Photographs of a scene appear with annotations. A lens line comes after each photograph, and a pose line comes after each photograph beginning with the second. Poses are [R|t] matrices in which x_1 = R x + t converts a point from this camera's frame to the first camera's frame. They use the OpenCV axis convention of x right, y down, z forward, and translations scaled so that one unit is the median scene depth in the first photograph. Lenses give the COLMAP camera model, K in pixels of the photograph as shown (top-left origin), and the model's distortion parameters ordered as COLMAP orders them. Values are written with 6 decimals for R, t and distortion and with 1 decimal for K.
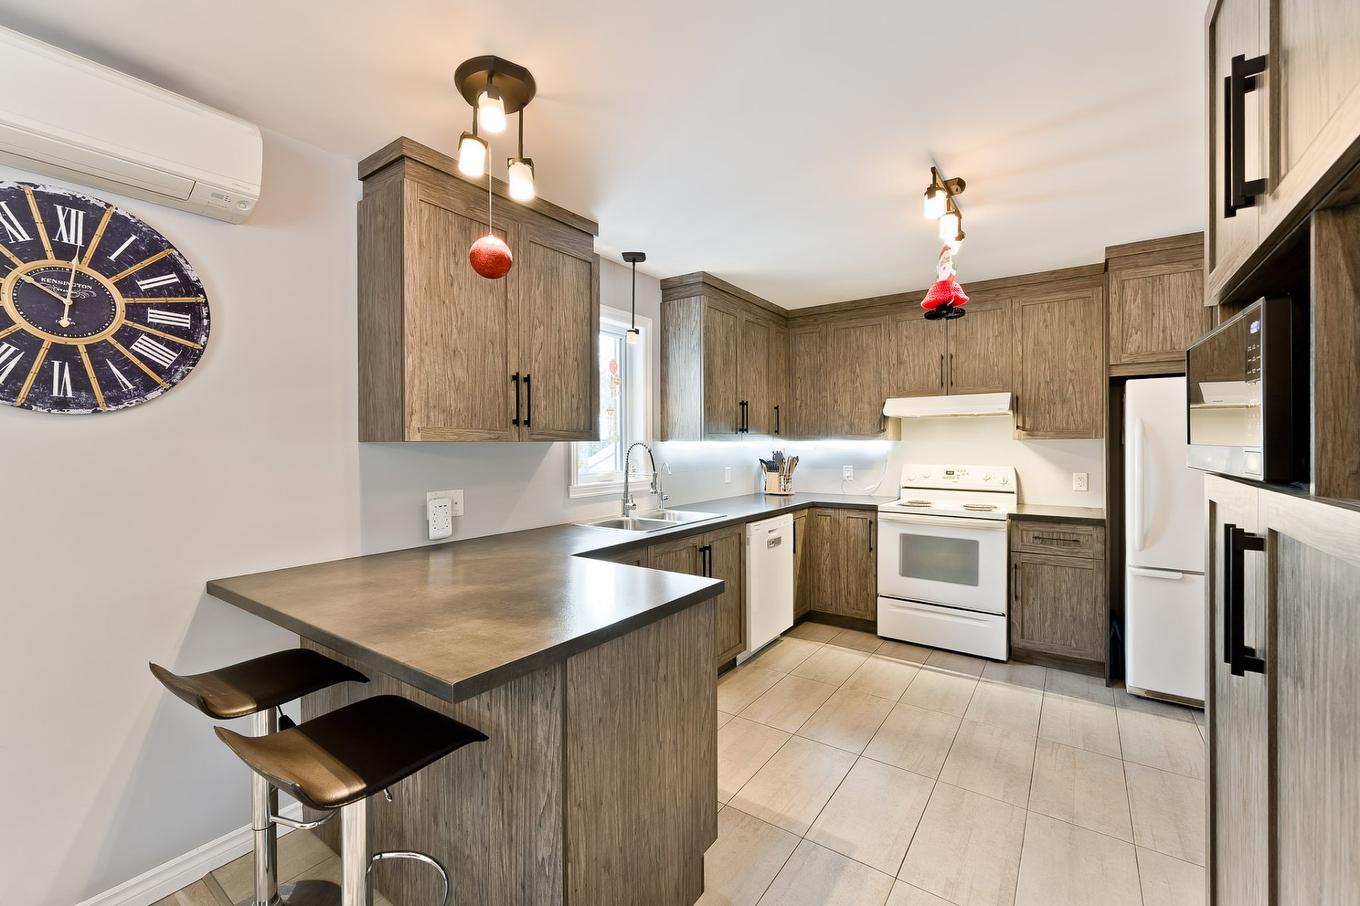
lens RADIAL K [[556.9, 0, 677.4], [0, 556.9, 444.7], [0, 0, 1]] dist [0.003332, -0.000192]
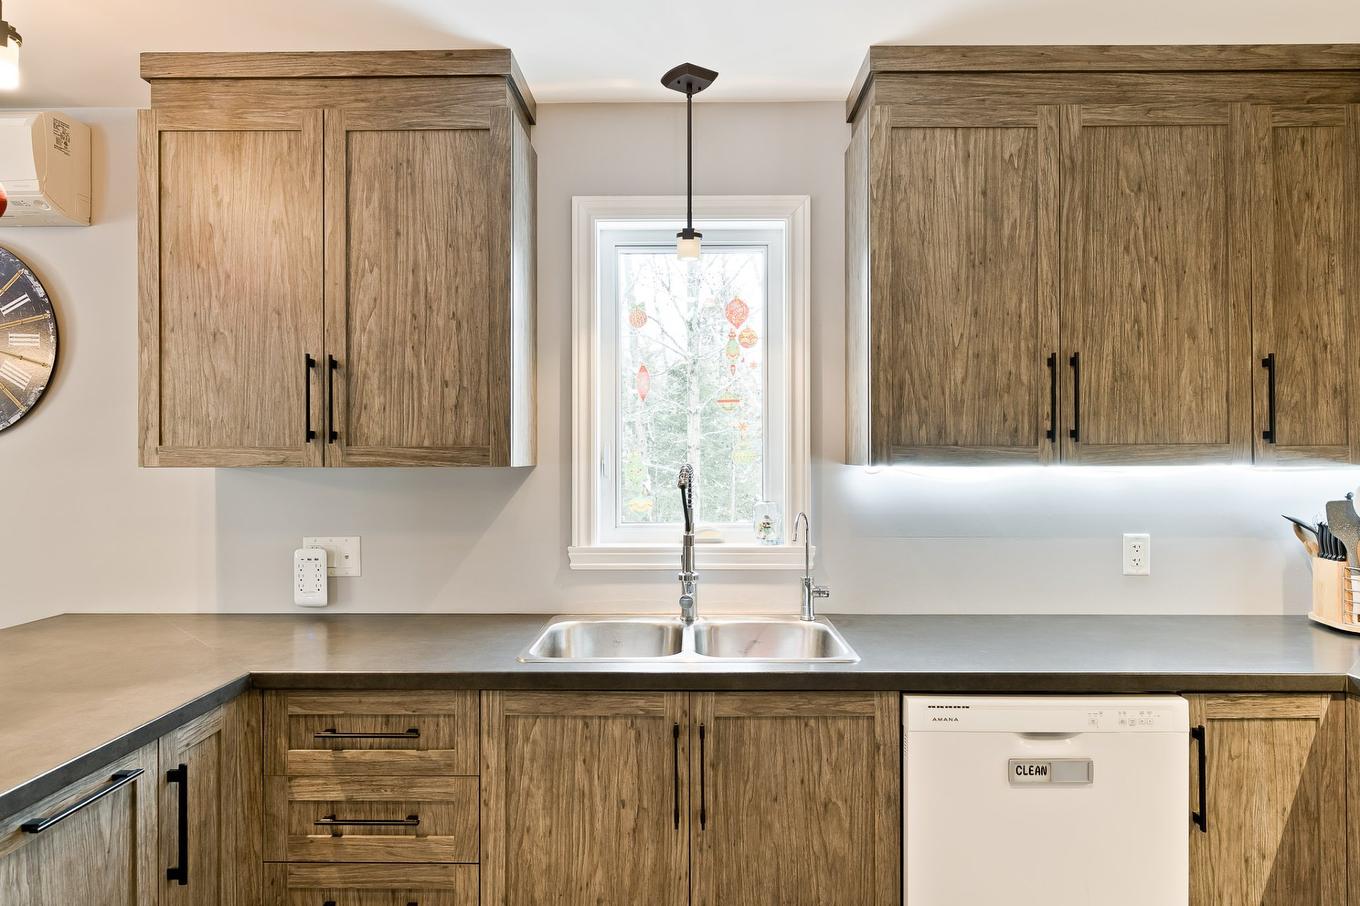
lens RADIAL K [[839.9, 0, 680.5], [0, 839.9, 453.4], [0, 0, 1]] dist [-0.007303, -0.001711]
pose [[0.570795, 0.003921, -0.821083, 0.637286], [-0.003818, 0.999990, 0.002121, -0.022218], [0.821083, 0.001925, 0.570805, 0.735845]]
